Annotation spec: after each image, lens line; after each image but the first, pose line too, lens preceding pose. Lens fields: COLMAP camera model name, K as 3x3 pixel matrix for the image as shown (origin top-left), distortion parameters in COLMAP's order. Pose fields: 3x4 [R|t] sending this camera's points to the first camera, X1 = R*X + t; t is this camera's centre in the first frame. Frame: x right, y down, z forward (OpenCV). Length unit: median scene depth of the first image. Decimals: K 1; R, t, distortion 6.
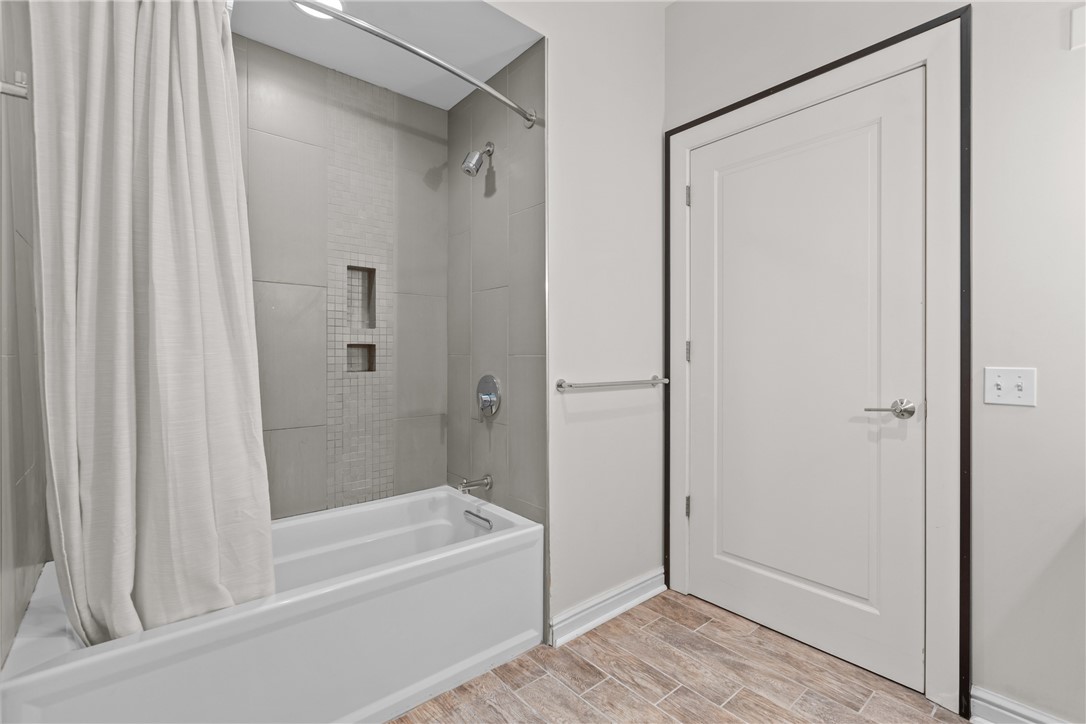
lens RADIAL K [[488.2, 0, 544.2], [0, 488.2, 356.9], [0, 0, 1]] dist [0.000907, 0.000036]
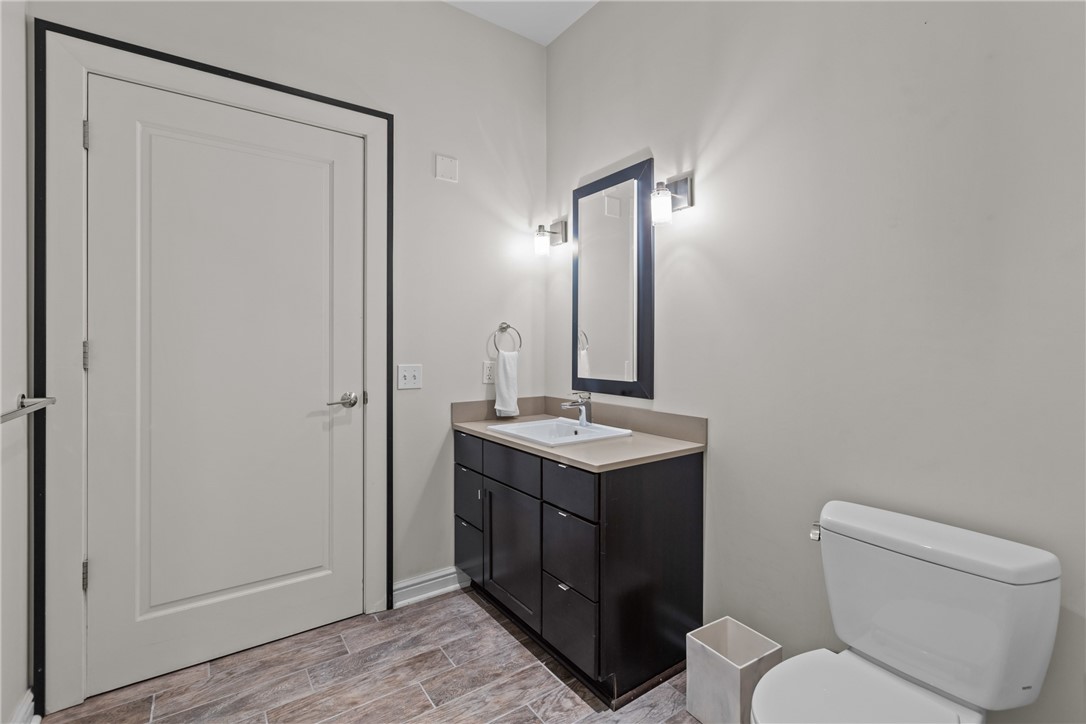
lens RADIAL K [[488.2, 0, 544.0], [0, 488.2, 359.2], [0, 0, 1]] dist [0.000907, 0.000036]
pose [[0.089346, -0.016335, 0.995867, -0.454973], [0.011781, 0.999813, 0.015343, -0.012069], [-0.995931, 0.010361, 0.089521, 0.362346]]
